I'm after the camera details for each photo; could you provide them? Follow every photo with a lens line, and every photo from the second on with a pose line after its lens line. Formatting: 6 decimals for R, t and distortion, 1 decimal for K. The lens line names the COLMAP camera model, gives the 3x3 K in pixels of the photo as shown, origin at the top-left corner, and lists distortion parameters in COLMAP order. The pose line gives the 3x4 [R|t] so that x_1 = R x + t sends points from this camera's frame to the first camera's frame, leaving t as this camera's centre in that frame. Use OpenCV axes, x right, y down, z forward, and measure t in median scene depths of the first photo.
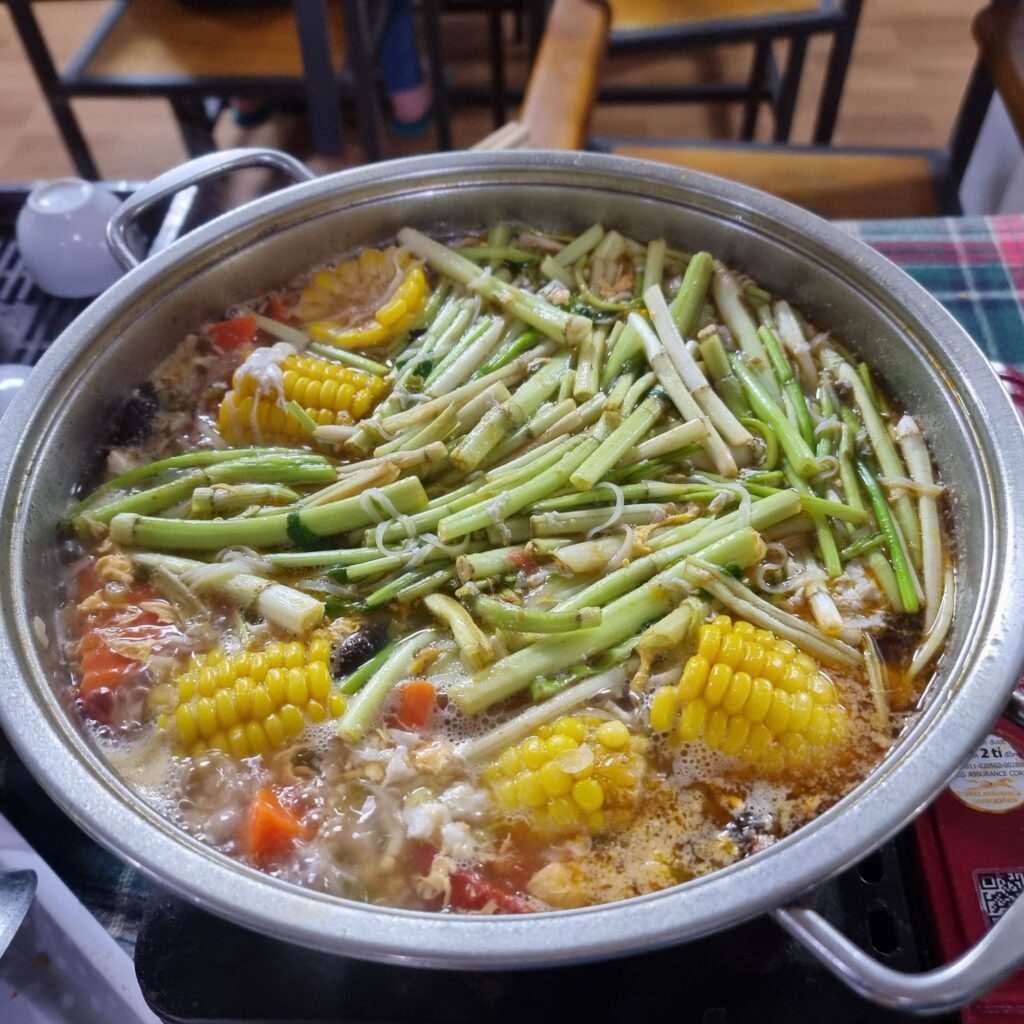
lens RADIAL K [[933.0, 0, 512.0], [0, 933.0, 512.0], [0, 0, 1]] dist [-0.051826, -0.000486]
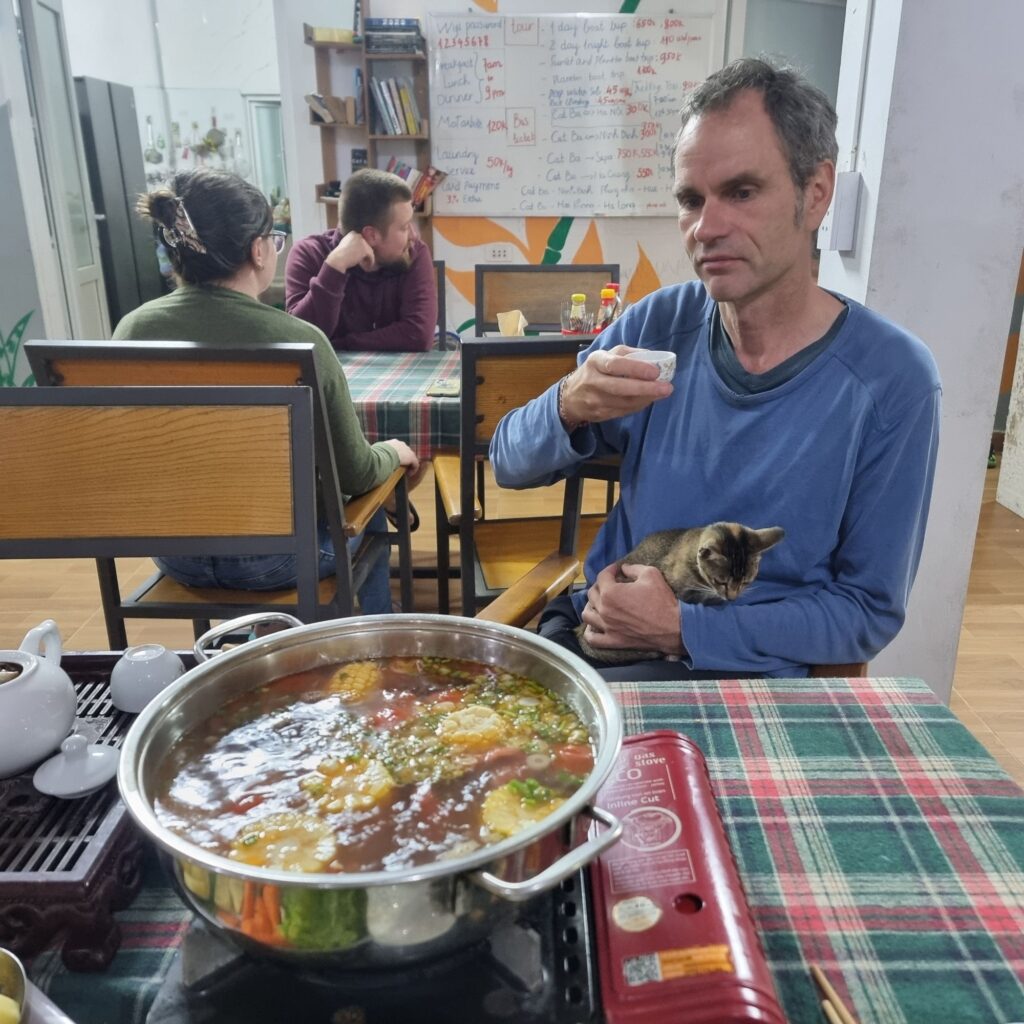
lens RADIAL K [[933.0, 0, 512.0], [0, 933.0, 512.0], [0, 0, 1]] dist [-0.051826, -0.000486]
pose [[0.999358, 0.020765, 0.029207, 0.114463], [-0.001316, 0.835737, -0.549128, 0.353596], [-0.035812, 0.548737, 0.835228, -0.546663]]
